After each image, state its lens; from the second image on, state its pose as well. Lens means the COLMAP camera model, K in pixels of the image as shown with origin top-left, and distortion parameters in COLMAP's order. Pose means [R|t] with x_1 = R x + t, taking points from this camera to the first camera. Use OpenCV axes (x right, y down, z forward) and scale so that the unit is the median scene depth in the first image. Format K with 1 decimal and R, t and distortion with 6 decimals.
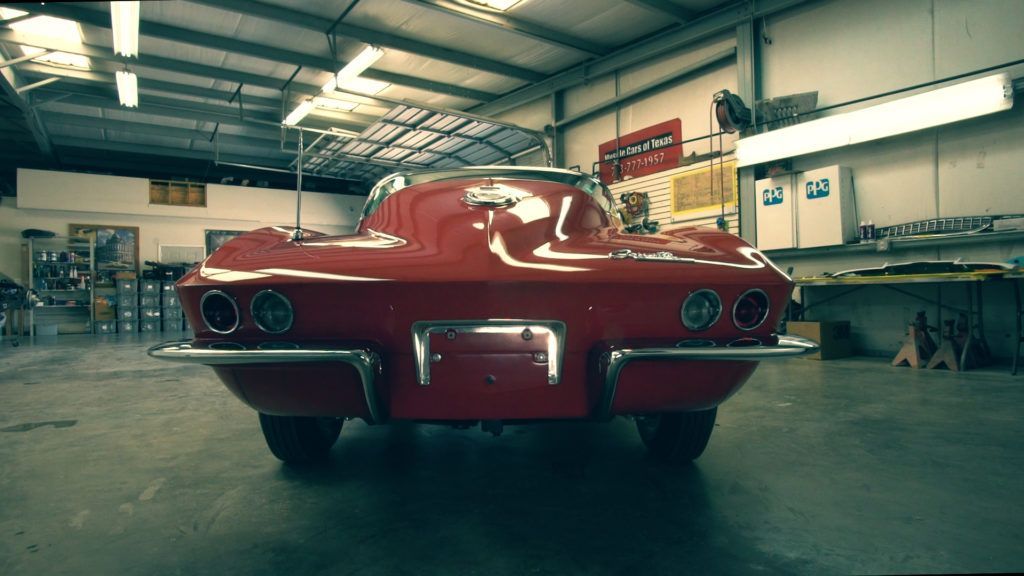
lens RADIAL K [[575.8, 0, 528.2], [0, 575.8, 287.1], [0, 0, 1]] dist [-0.003150, 0.003748]
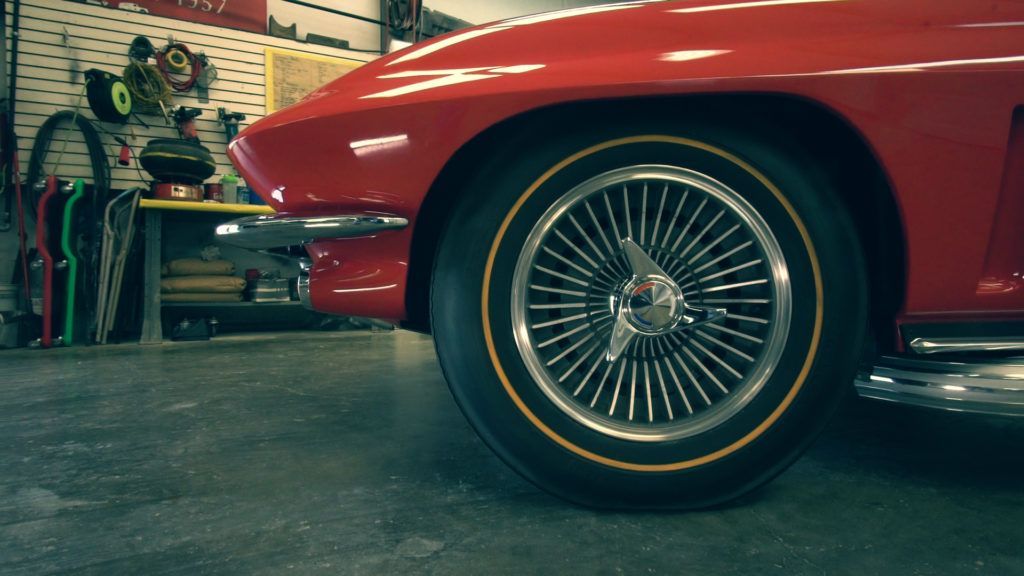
lens RADIAL K [[575.8, 0, 528.2], [0, 575.8, 287.1], [0, 0, 1]] dist [-0.003150, 0.003748]
pose [[0.155026, 0.014838, 0.987799, -0.264970], [-0.015372, 0.999802, -0.012606, 0.051309], [-0.987791, -0.013231, 0.155224, 0.597381]]
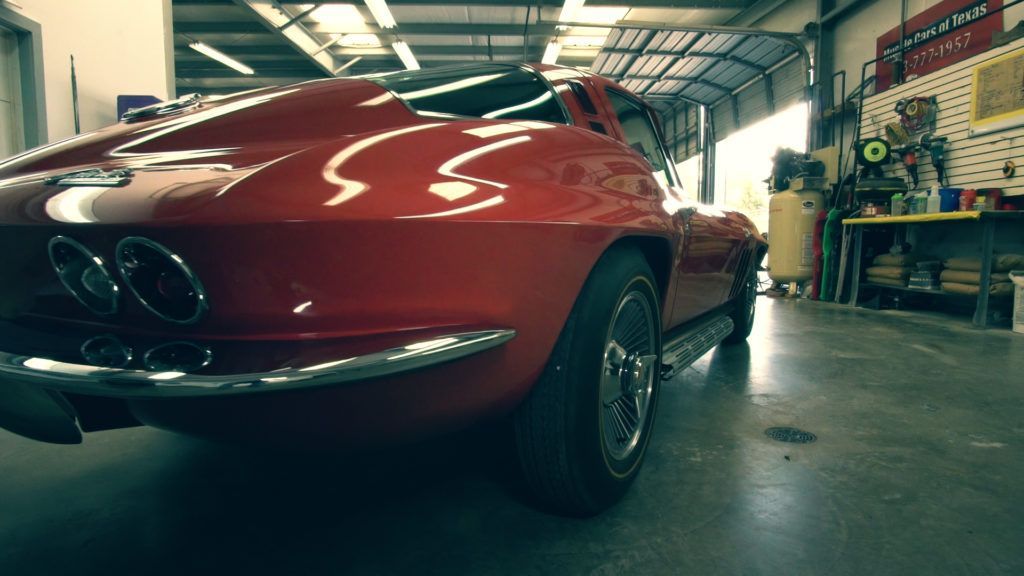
lens RADIAL K [[575.8, 0, 528.2], [0, 575.8, 287.1], [0, 0, 1]] dist [-0.003150, 0.003748]
pose [[0.853988, 0.052848, -0.517602, 0.153362], [-0.002063, 0.995164, 0.098205, -0.001986], [0.520289, -0.082798, 0.849967, 0.131874]]
